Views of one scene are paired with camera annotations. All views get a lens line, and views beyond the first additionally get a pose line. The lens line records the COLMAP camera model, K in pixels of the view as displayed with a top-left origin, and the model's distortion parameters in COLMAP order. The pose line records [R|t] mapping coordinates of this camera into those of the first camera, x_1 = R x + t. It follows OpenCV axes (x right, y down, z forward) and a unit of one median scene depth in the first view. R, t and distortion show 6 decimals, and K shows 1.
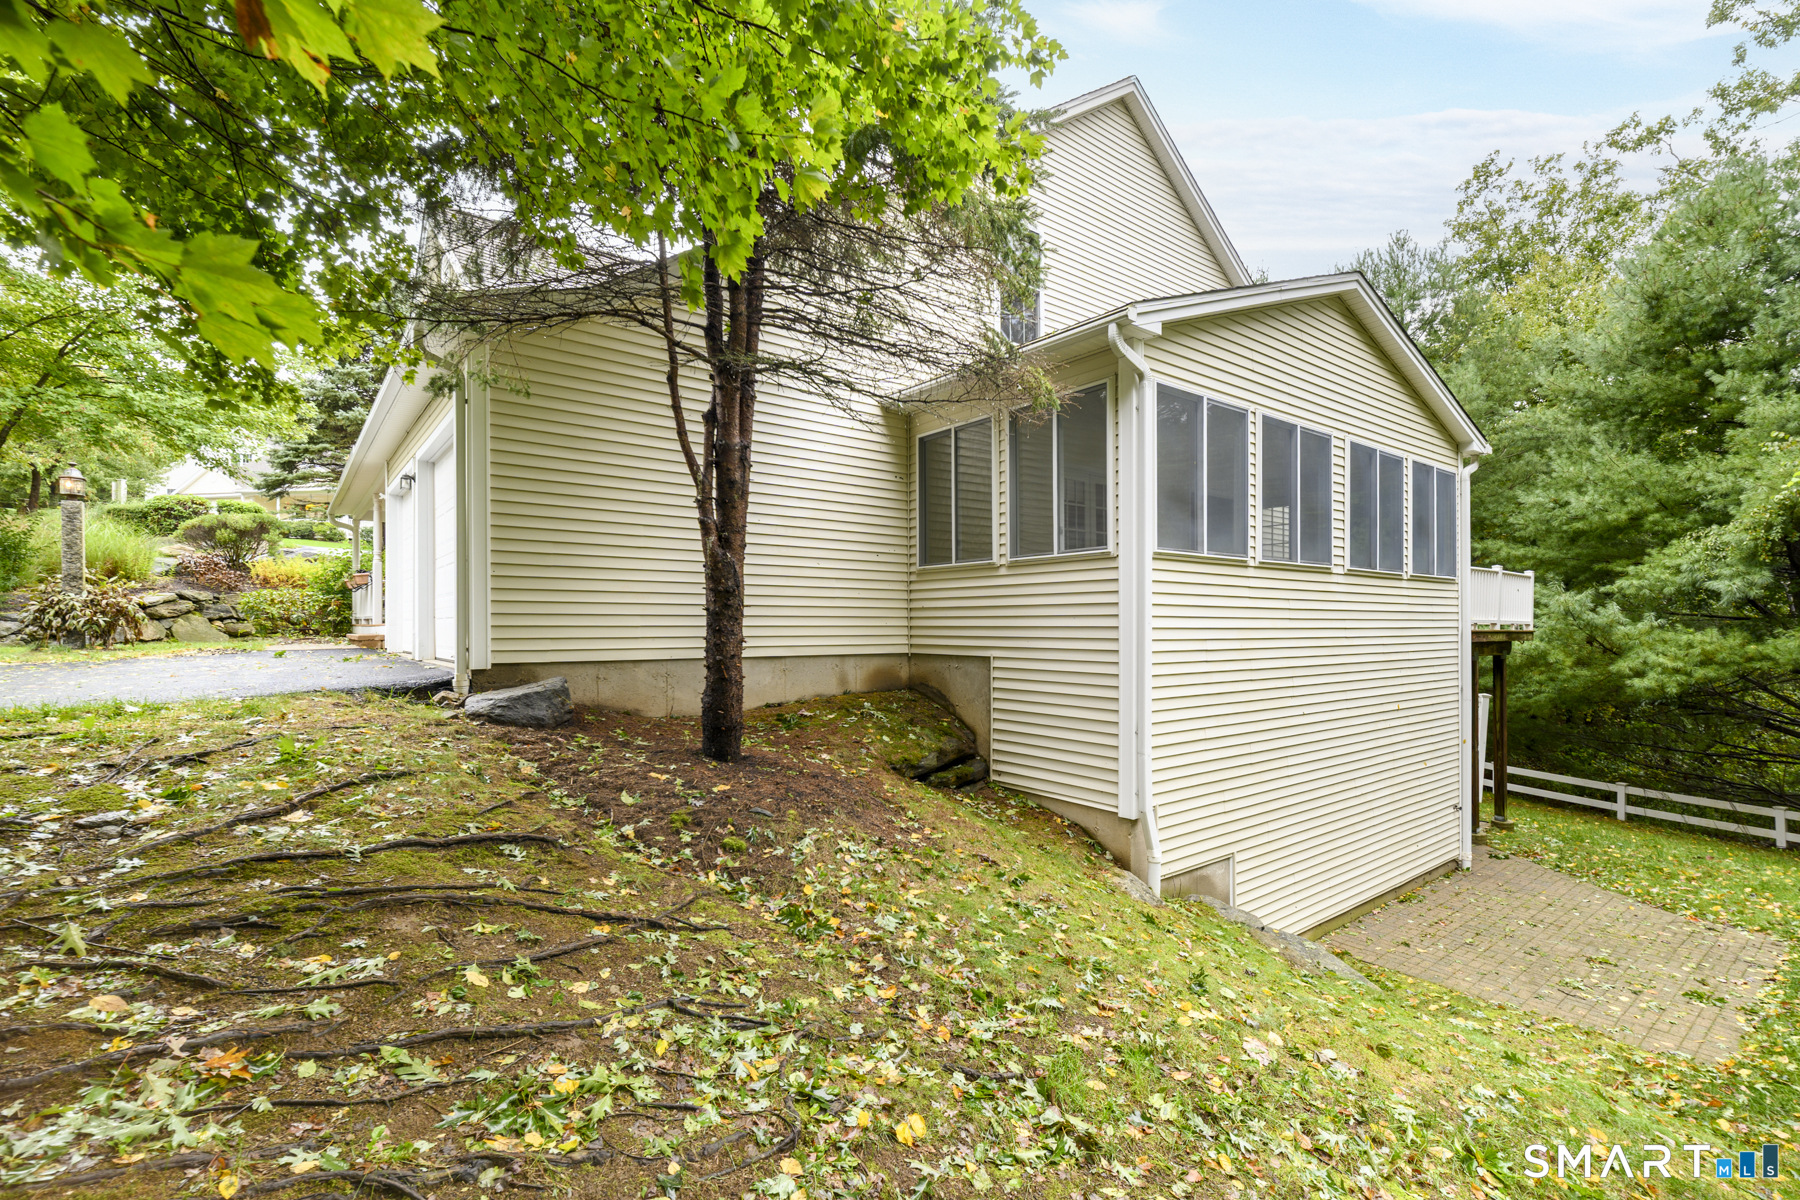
lens RADIAL K [[818.0, 0, 908.4], [0, 818.0, 634.0], [0, 0, 1]] dist [-0.016008, -0.000466]
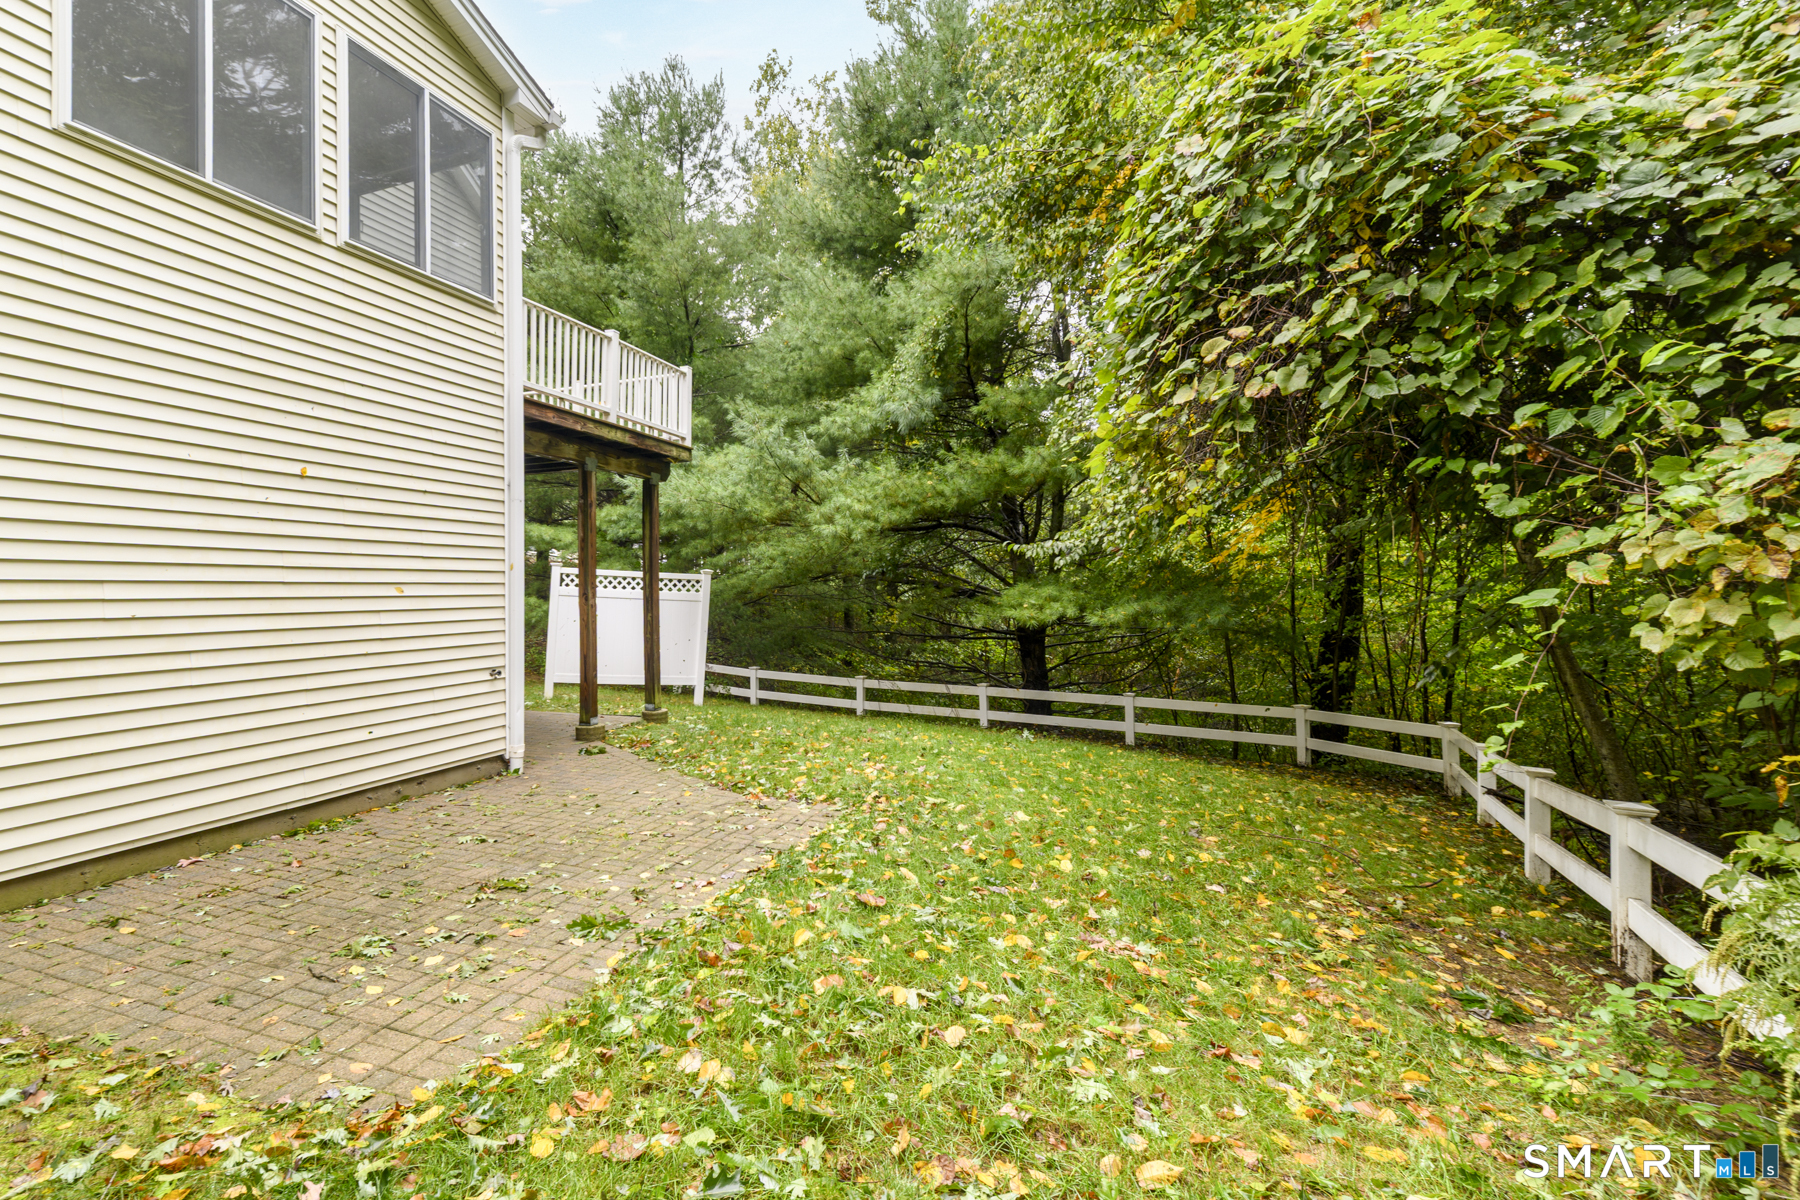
lens RADIAL K [[818.0, 0, 897.4], [0, 818.0, 608.5], [0, 0, 1]] dist [-0.016008, -0.000466]
pose [[0.837909, 0.006931, 0.545766, 0.523436], [0.007547, 0.999677, -0.024282, 0.161421], [-0.545758, 0.024465, 0.837586, 0.280923]]
